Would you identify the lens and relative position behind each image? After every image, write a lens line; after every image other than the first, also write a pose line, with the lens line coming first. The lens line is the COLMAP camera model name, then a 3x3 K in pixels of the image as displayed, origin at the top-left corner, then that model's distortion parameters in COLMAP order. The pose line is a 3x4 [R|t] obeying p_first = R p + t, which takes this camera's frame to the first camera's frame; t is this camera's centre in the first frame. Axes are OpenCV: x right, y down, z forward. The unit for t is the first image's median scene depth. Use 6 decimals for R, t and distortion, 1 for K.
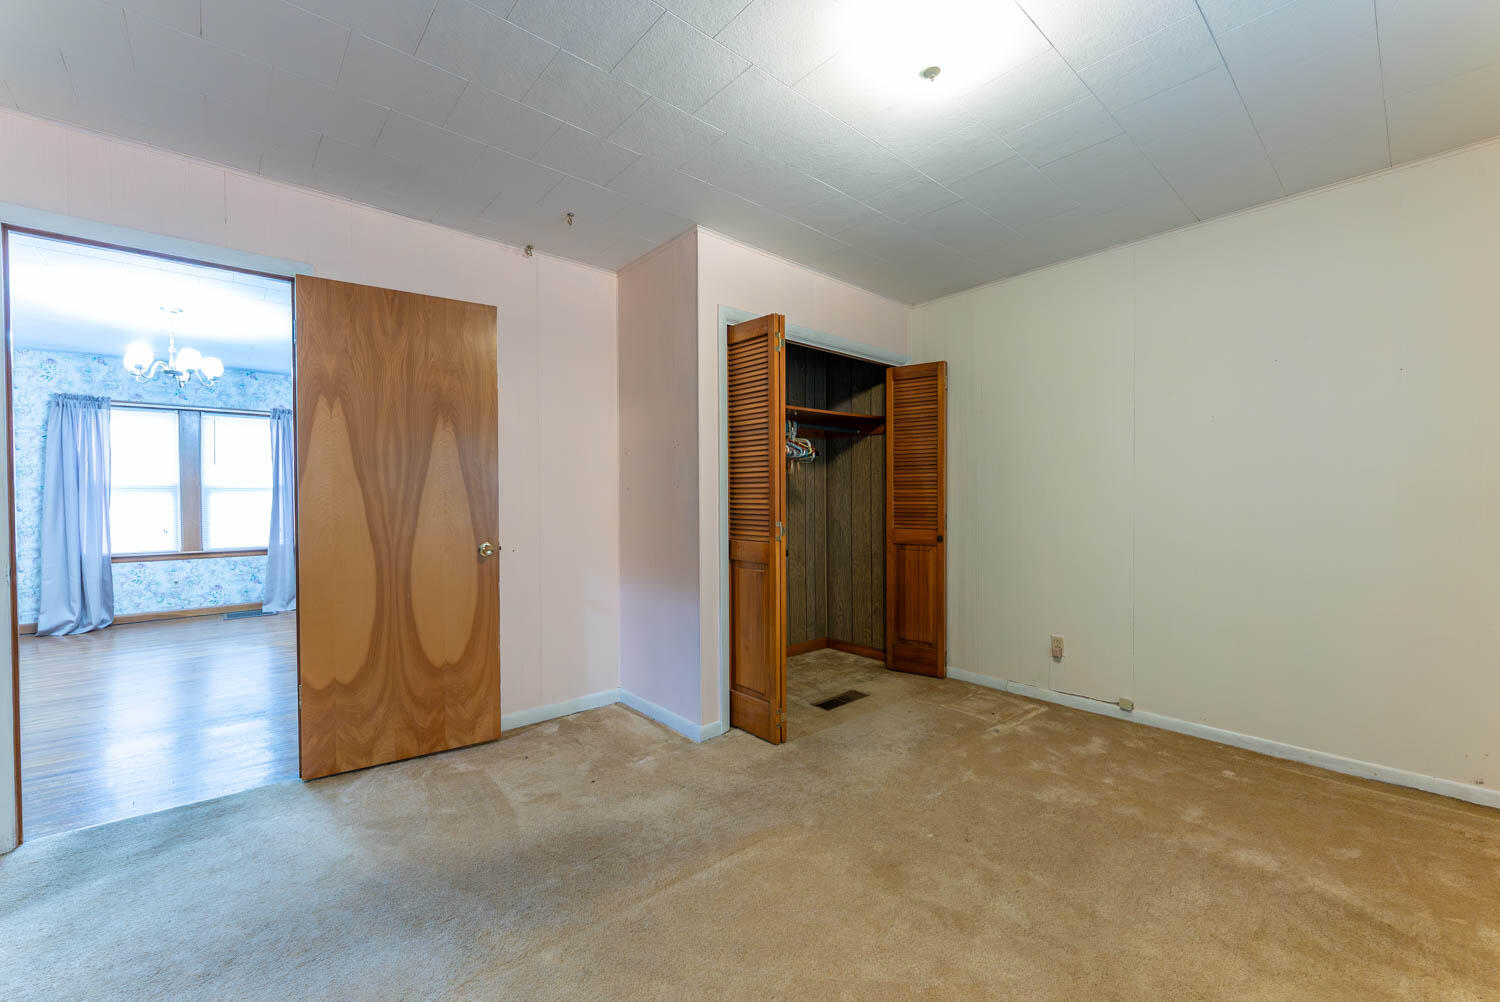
lens RADIAL K [[600.3, 0, 744.5], [0, 600.3, 503.4], [0, 0, 1]] dist [-0.001001, -0.000357]
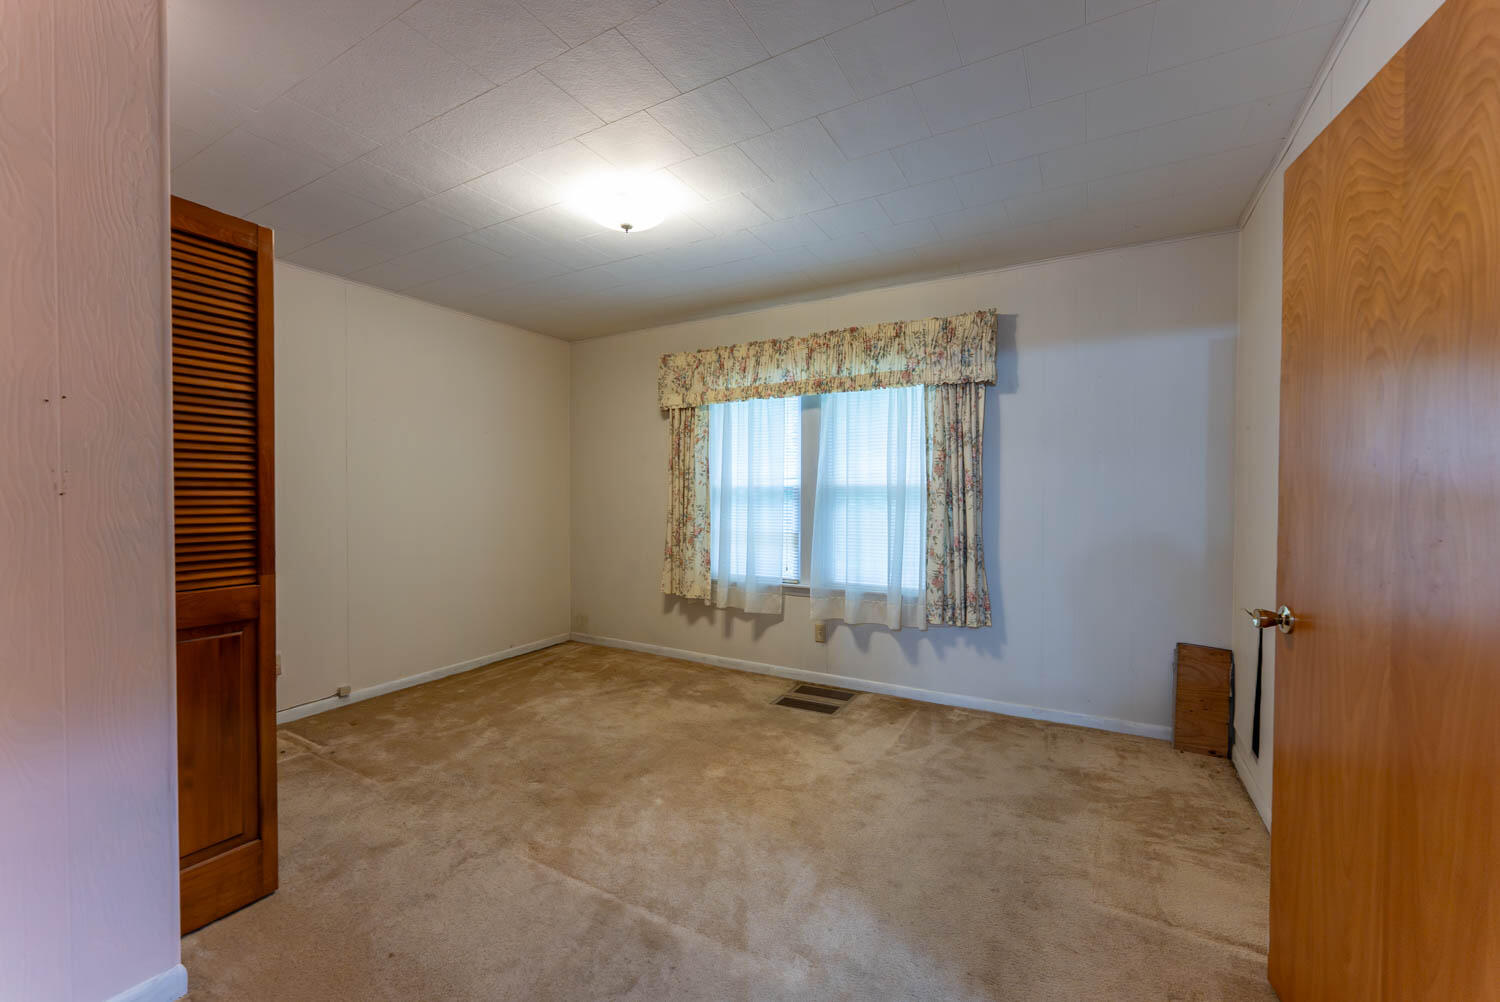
lens RADIAL K [[600.3, 0, 744.5], [0, 600.3, 503.4], [0, 0, 1]] dist [-0.001001, -0.000357]
pose [[-0.320532, -0.009295, 0.947192, -0.797061], [0.013426, 0.999807, 0.014354, -0.023805], [-0.947143, 0.017318, -0.320345, 0.791069]]
